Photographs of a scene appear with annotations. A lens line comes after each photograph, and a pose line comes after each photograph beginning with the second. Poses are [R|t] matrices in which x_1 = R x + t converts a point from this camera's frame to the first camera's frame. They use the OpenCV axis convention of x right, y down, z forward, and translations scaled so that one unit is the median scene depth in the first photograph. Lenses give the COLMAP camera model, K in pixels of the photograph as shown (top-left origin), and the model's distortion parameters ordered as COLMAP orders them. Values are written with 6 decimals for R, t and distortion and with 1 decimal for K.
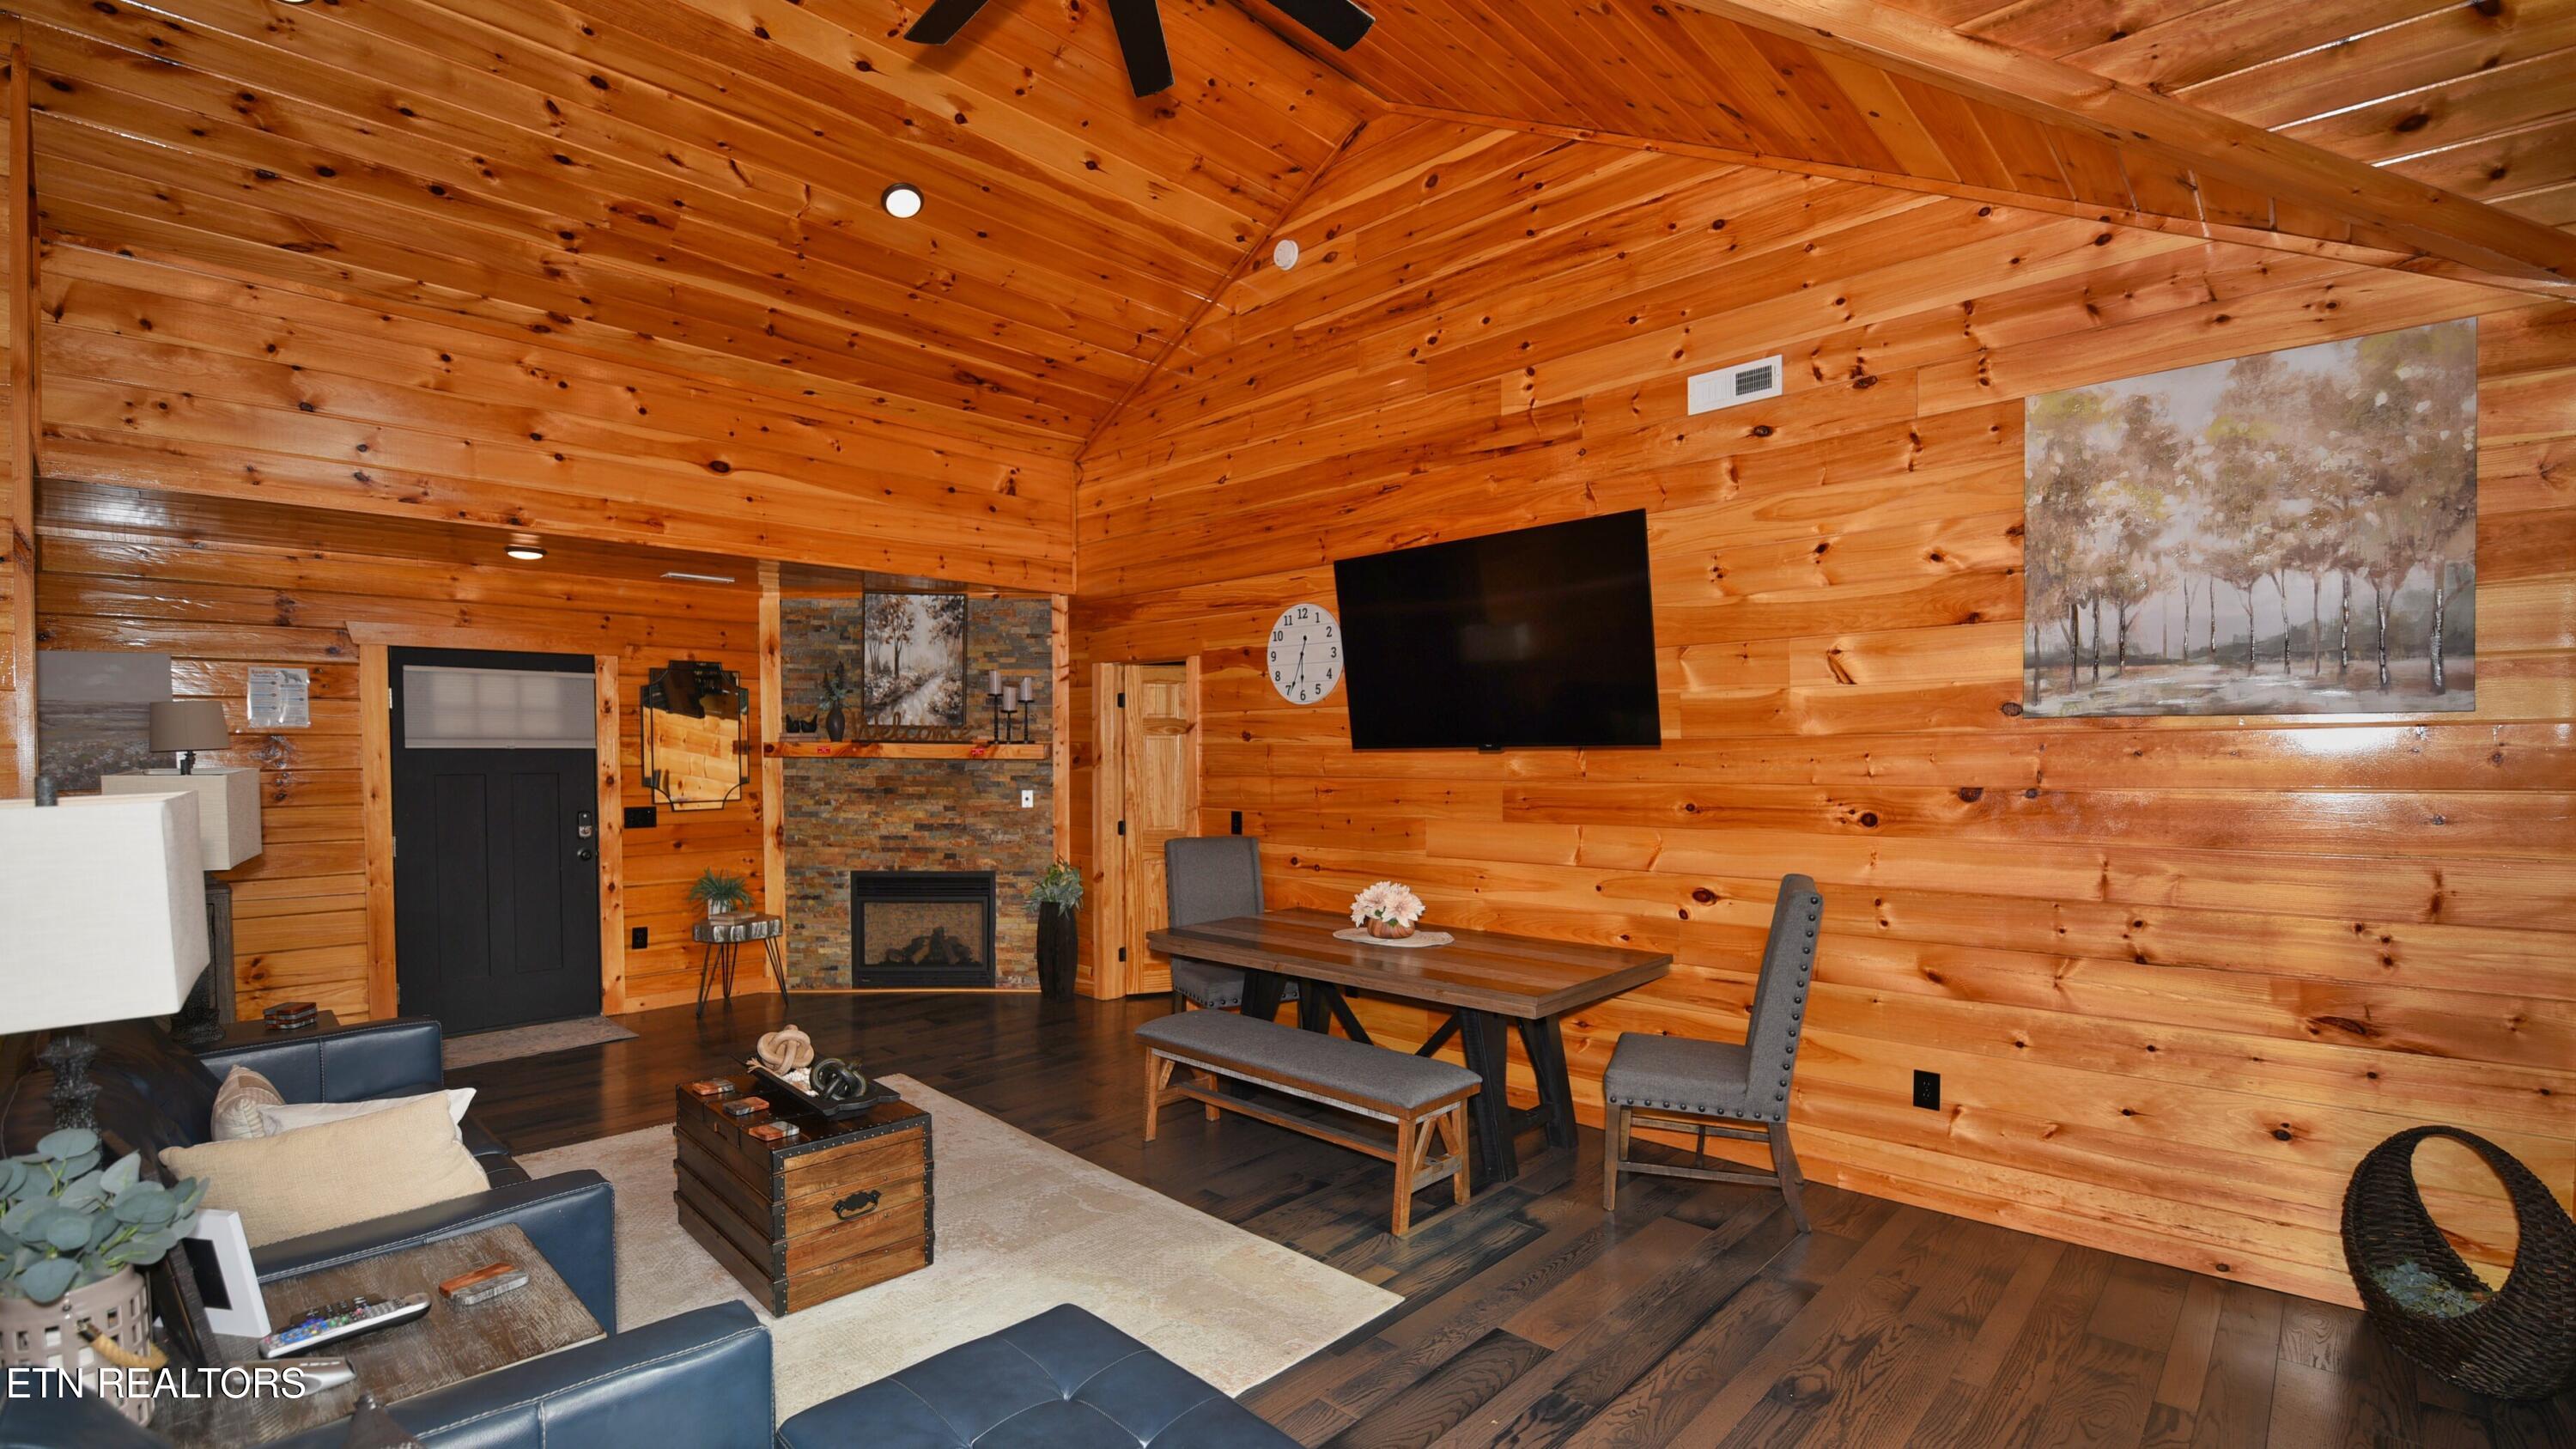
lens RADIAL K [[1115.2, 0, 1324.4], [0, 1115.2, 782.5], [0, 0, 1]] dist [-0.007826, -0.001331]
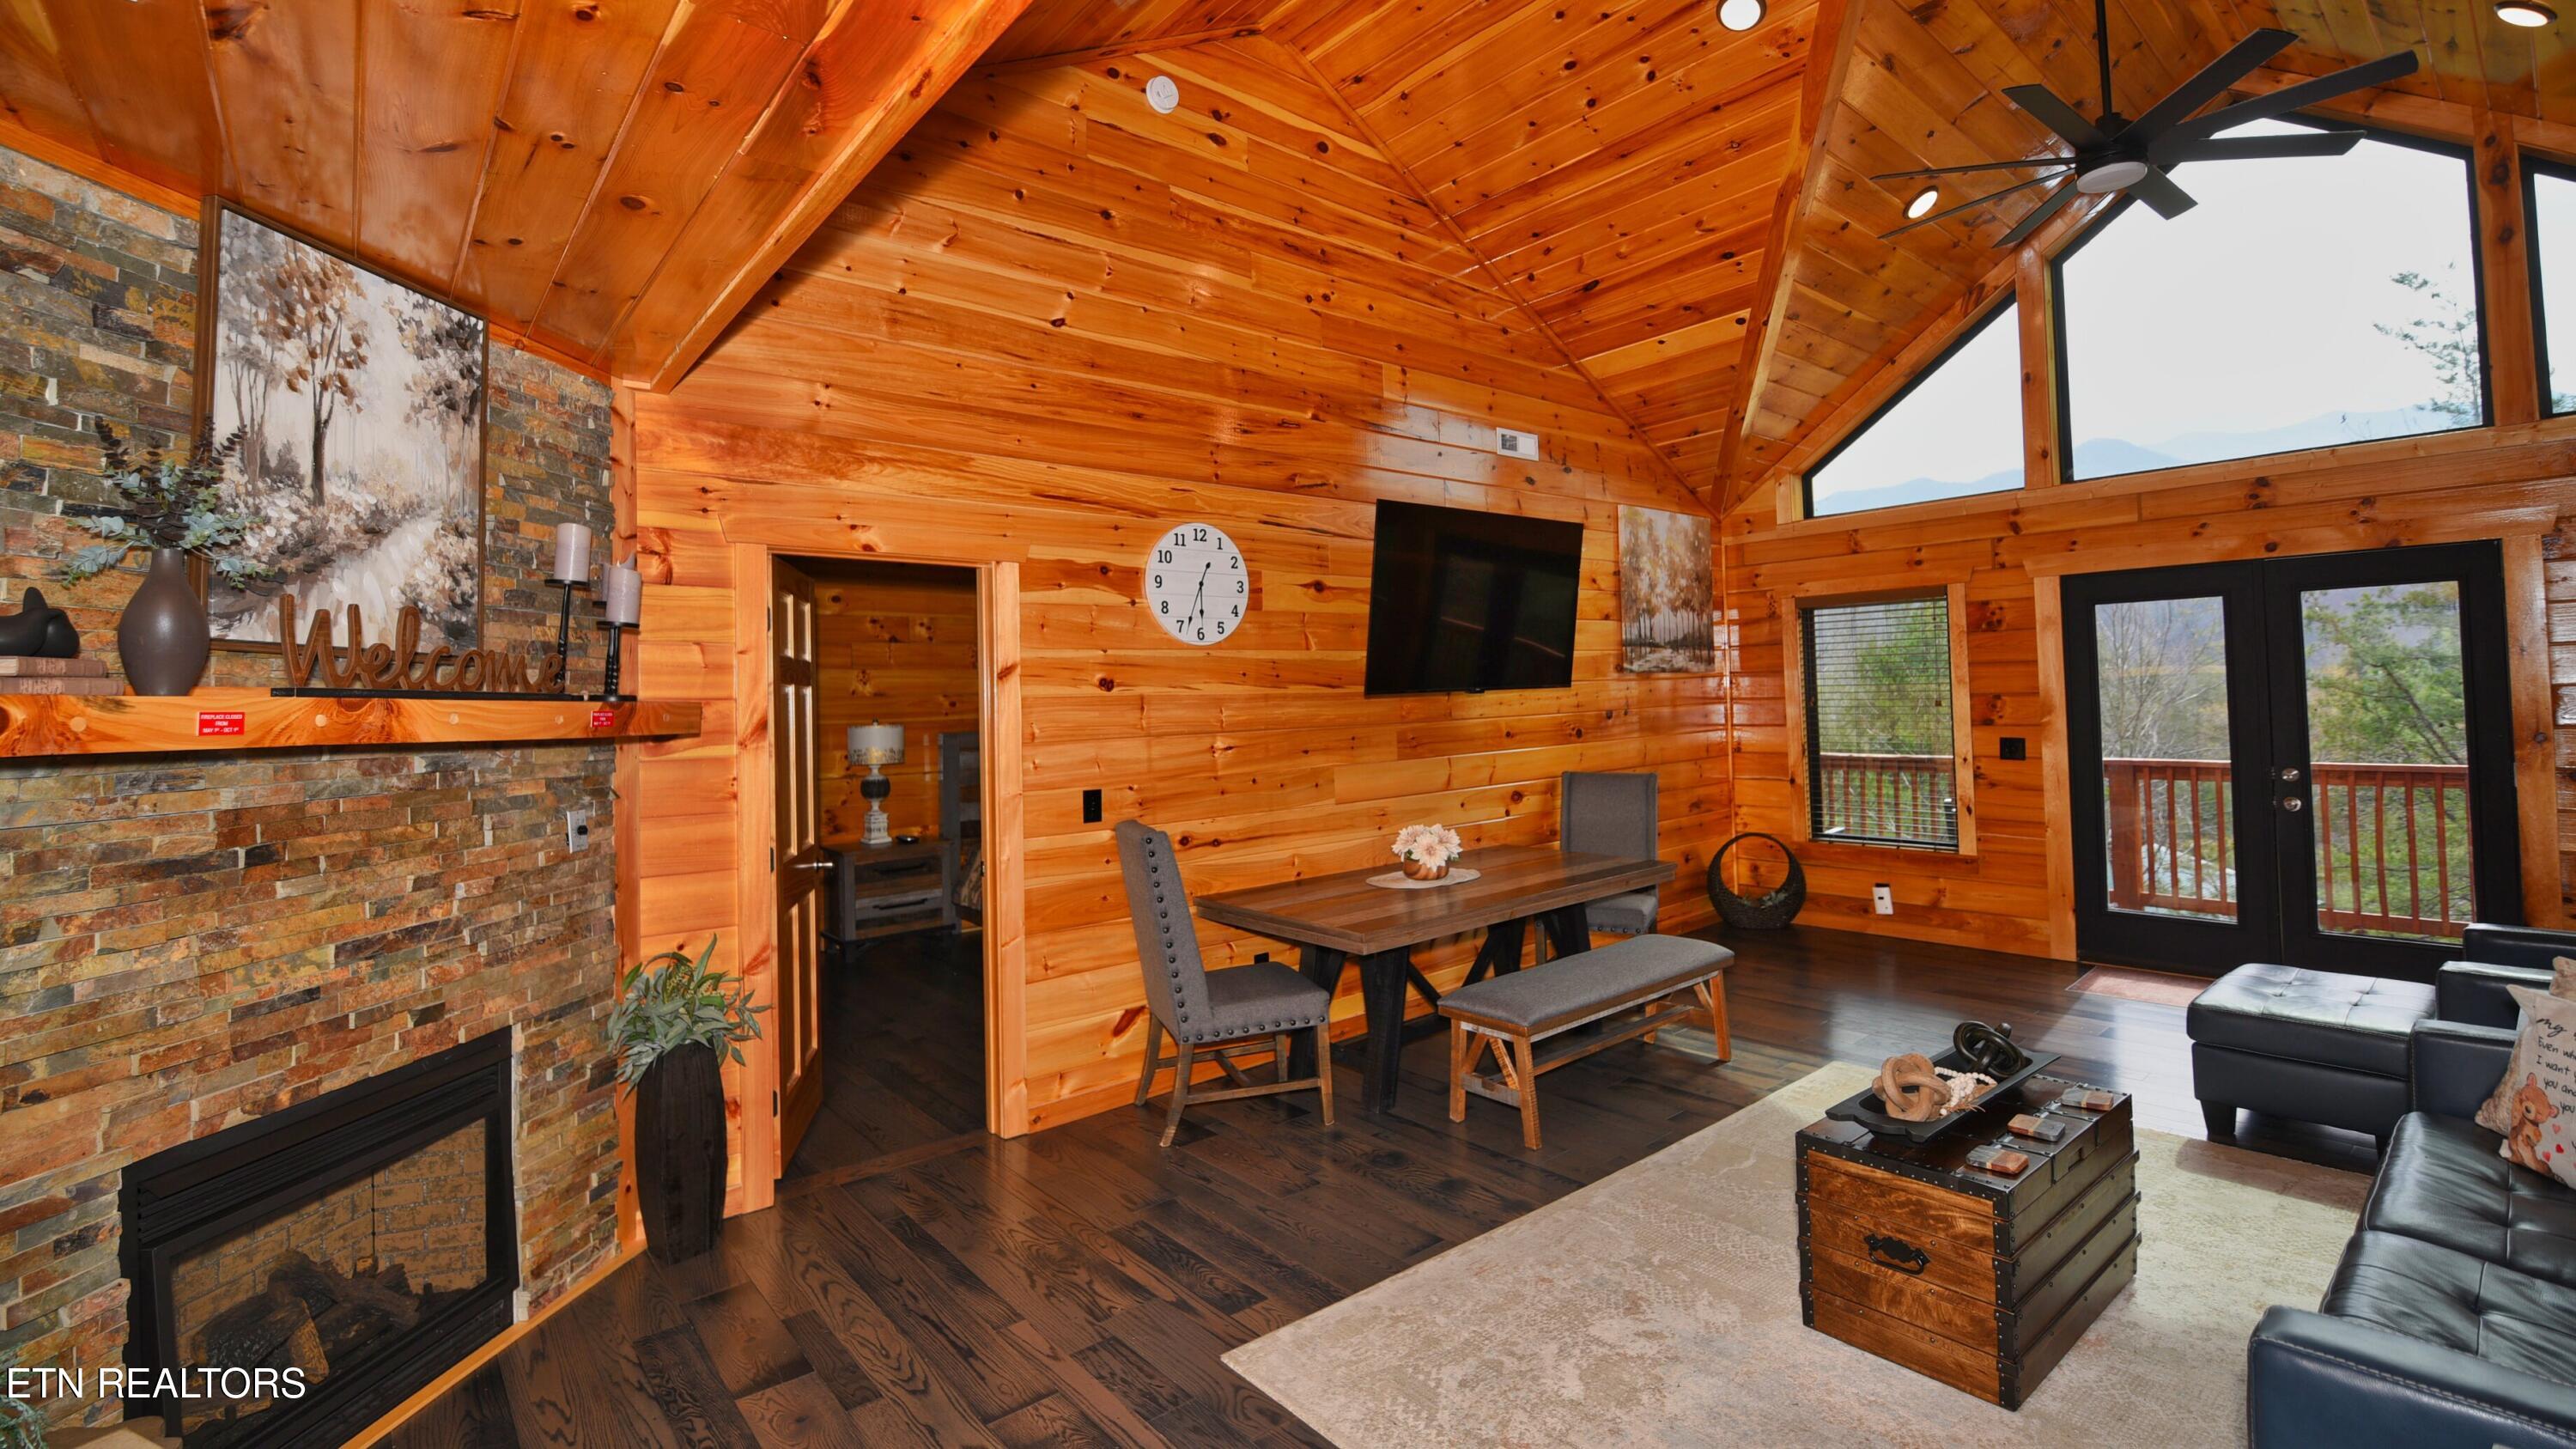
lens RADIAL K [[1115.2, 0, 1272.2], [0, 1115.2, 664.4], [0, 0, 1]] dist [-0.007826, -0.001331]
pose [[0.128186, 0.029771, 0.991303, -0.799156], [0.058083, 0.997608, -0.037472, -0.021423], [-0.990048, 0.062381, 0.126150, 0.820334]]
